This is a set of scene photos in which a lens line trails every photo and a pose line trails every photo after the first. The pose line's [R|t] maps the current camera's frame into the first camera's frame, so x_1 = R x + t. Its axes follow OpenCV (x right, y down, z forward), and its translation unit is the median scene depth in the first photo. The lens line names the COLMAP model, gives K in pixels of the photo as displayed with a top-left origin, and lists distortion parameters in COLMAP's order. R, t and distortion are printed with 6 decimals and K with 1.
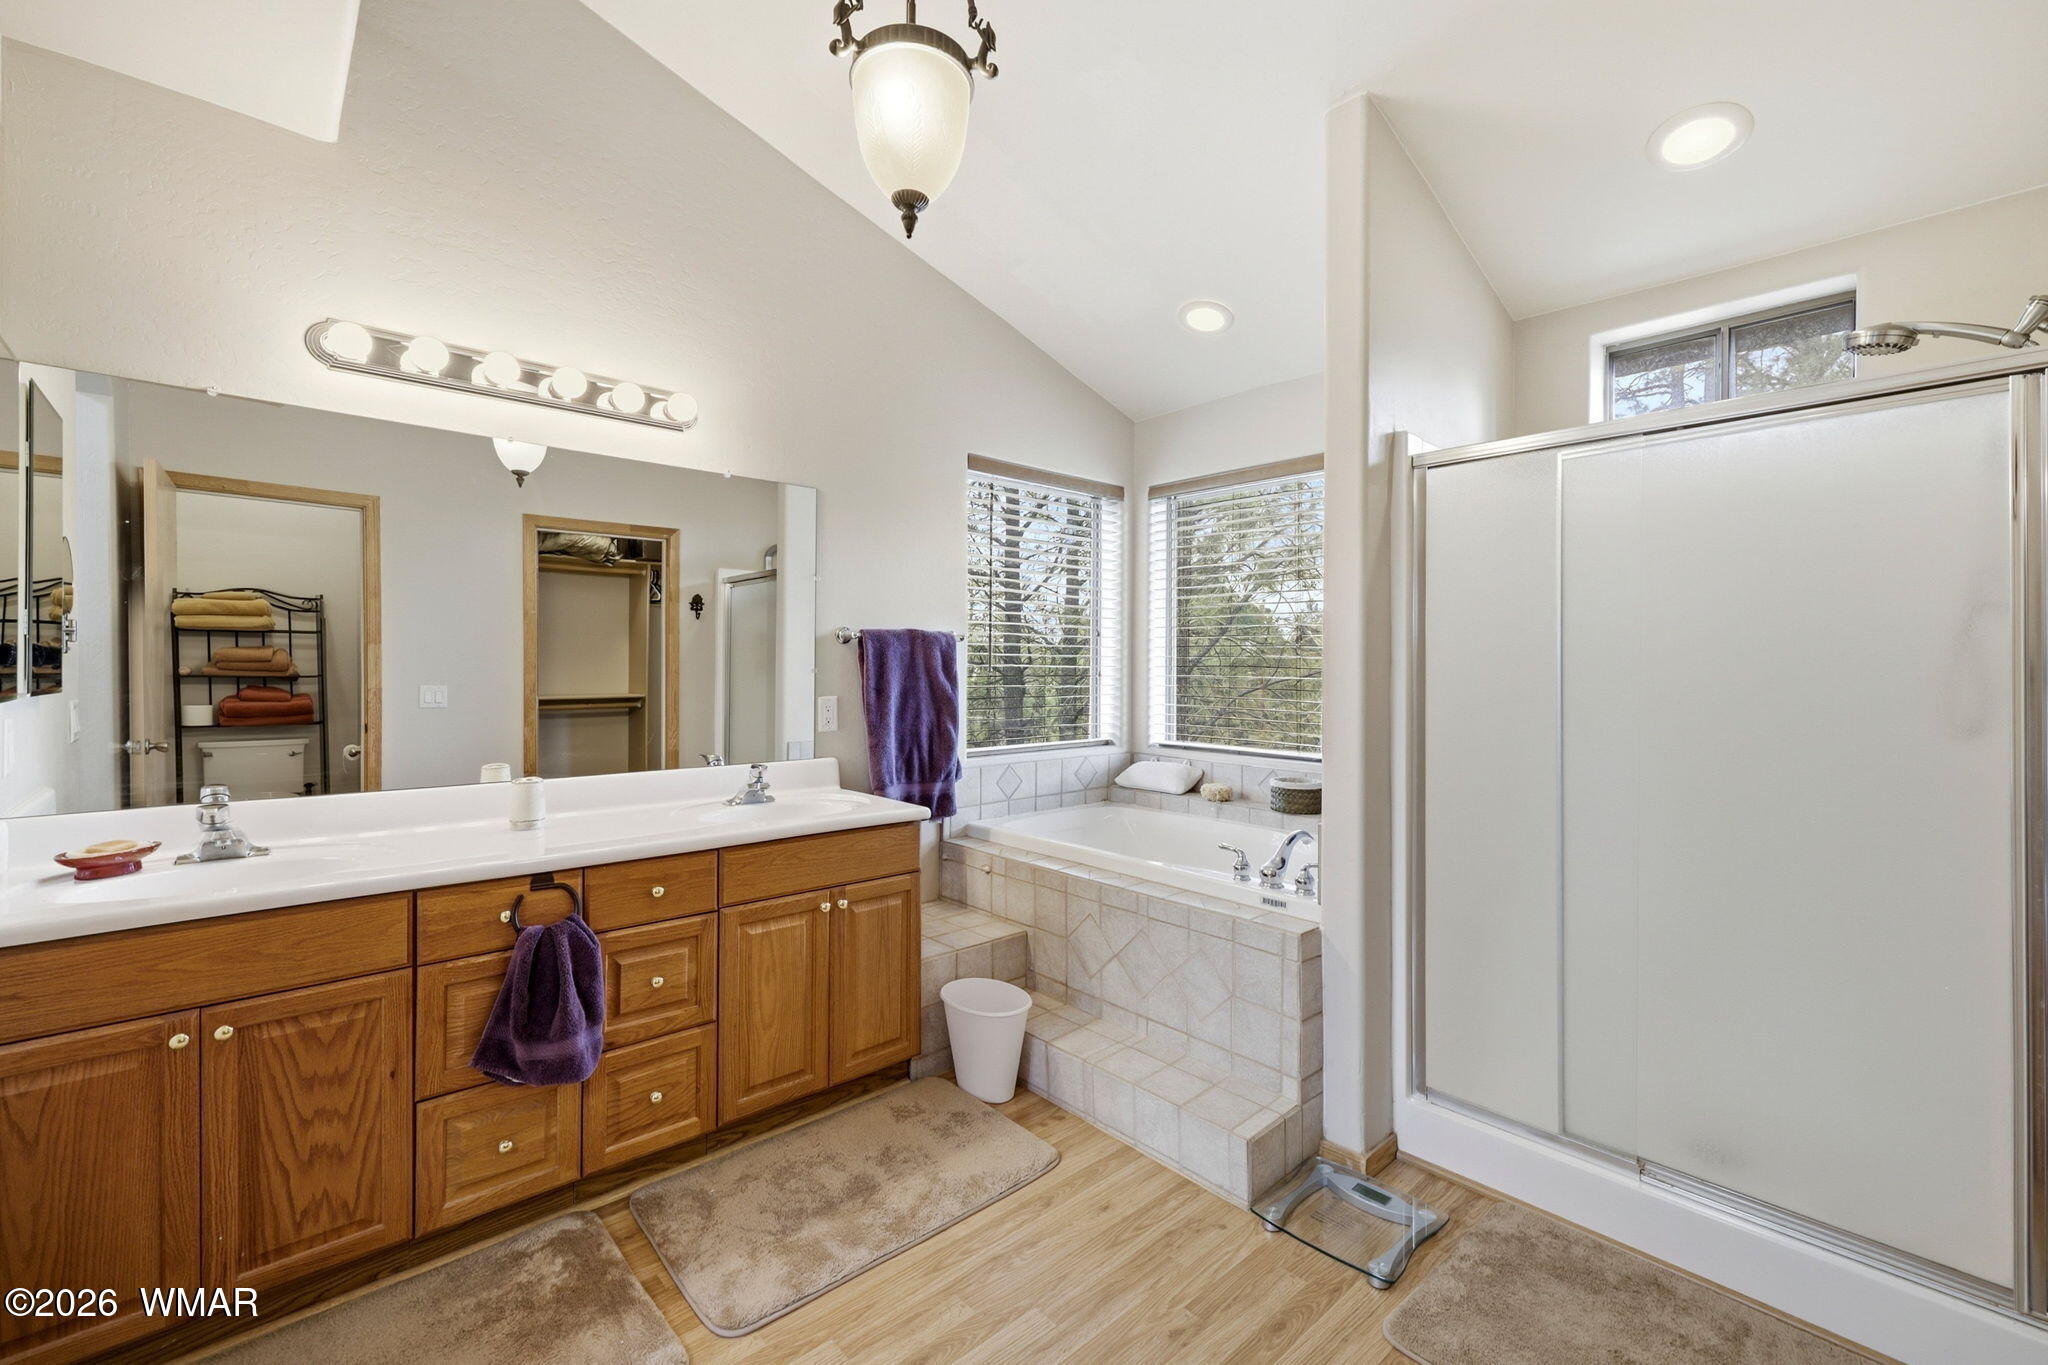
lens RADIAL K [[920.6, 0, 1027.0], [0, 920.6, 671.1], [0, 0, 1]] dist [0.000808, 0.000191]
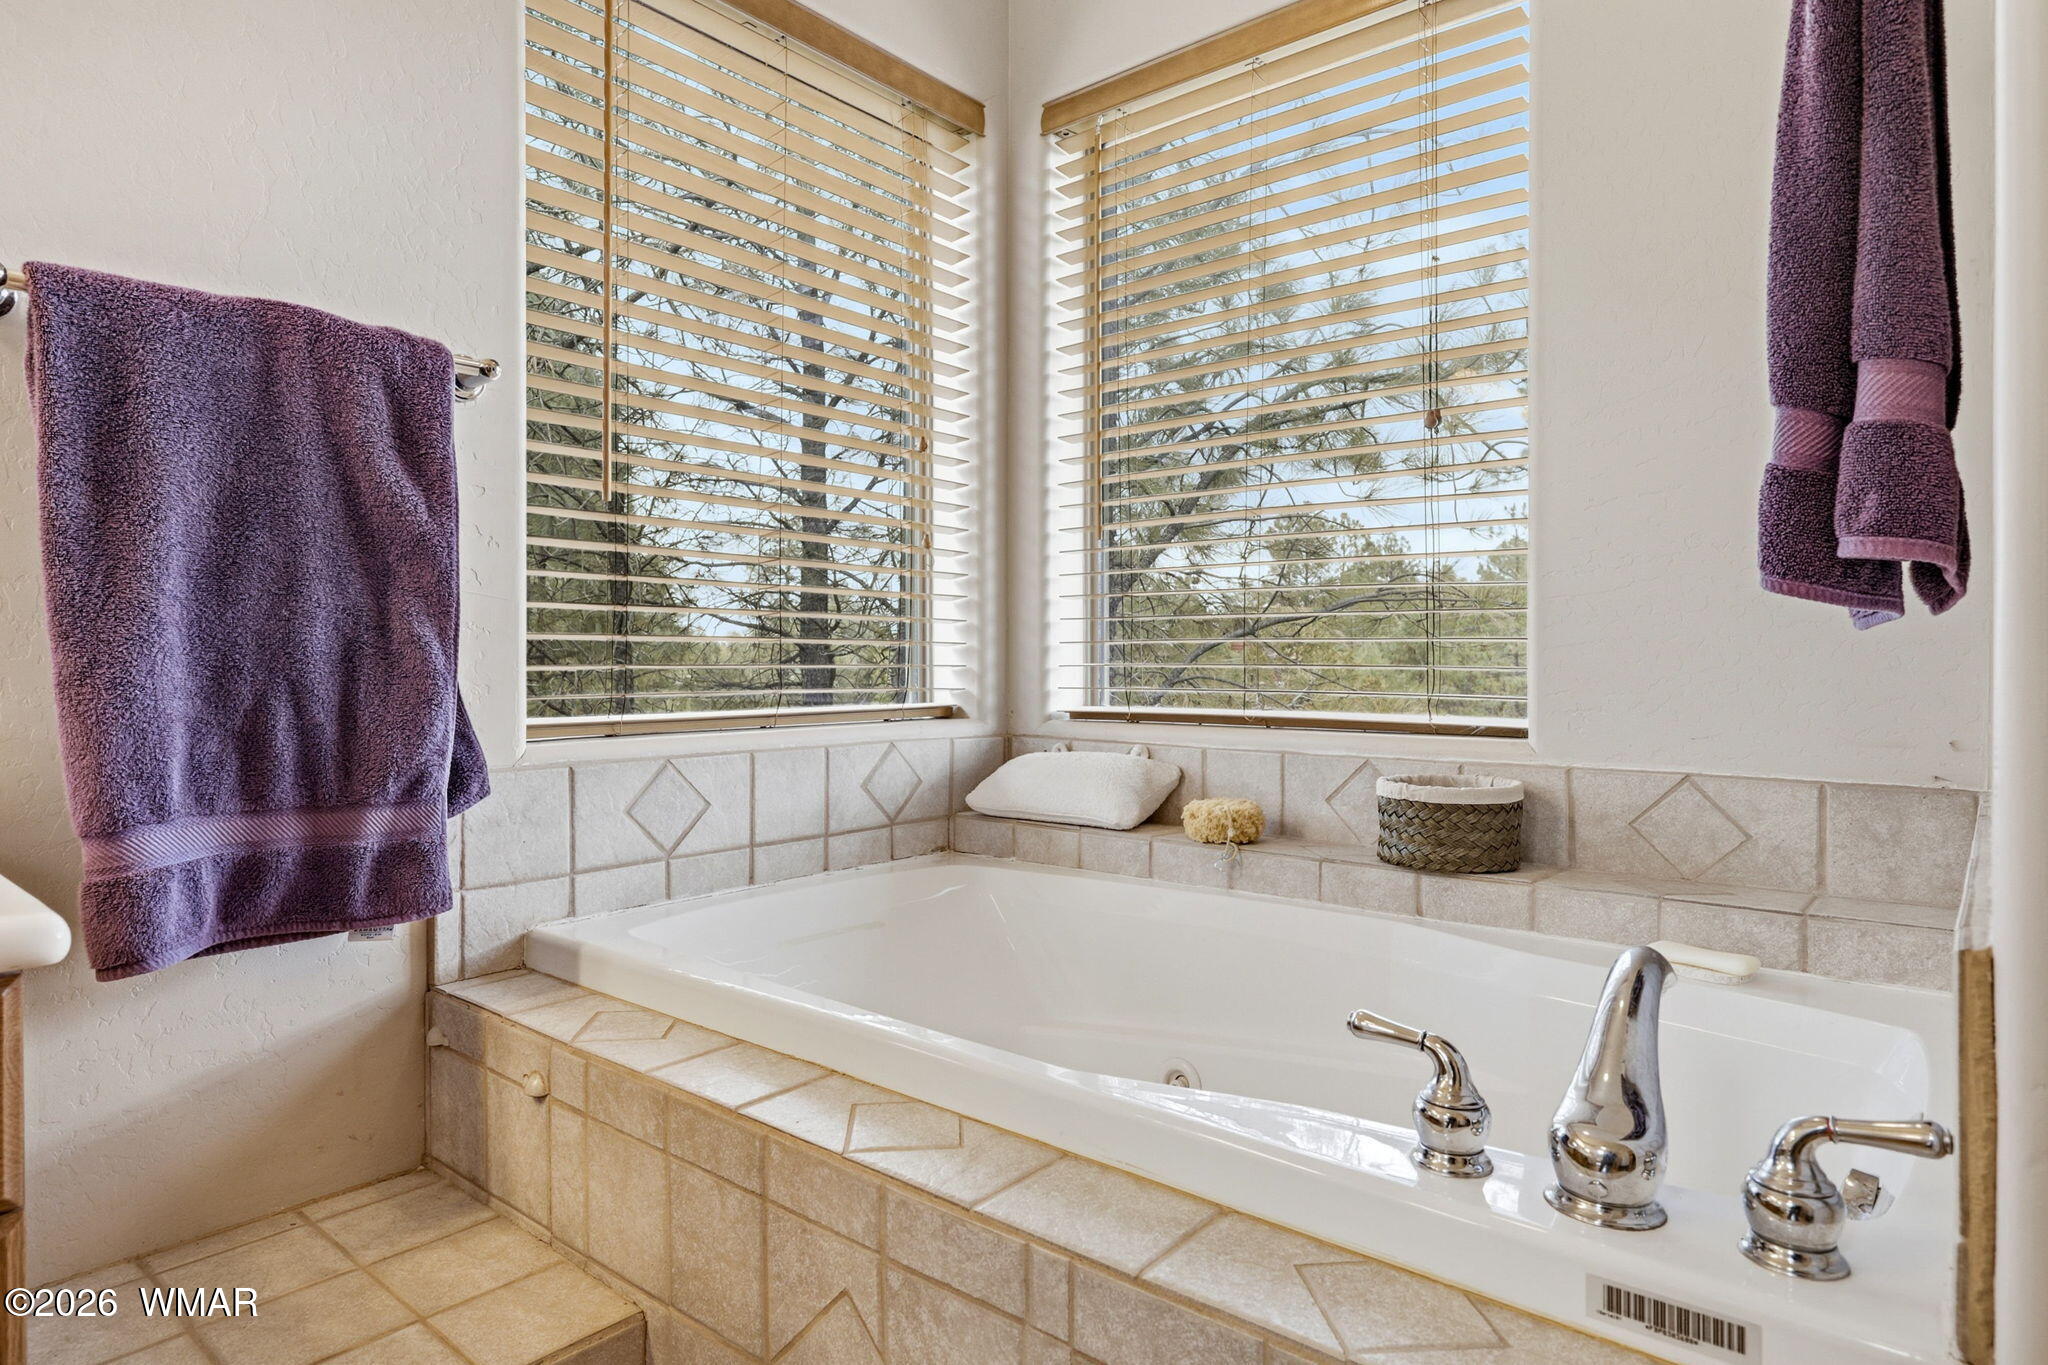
lens RADIAL K [[1175.4, 0, 1024.0], [0, 1175.4, 682.5], [0, 0, 1]] dist [0.000316, 0.001280]
pose [[0.992508, -0.011774, 0.121608, 0.066771], [0.011700, 0.999931, 0.001327, 0.076063], [-0.121615, 0.000105, 0.992577, 0.550507]]
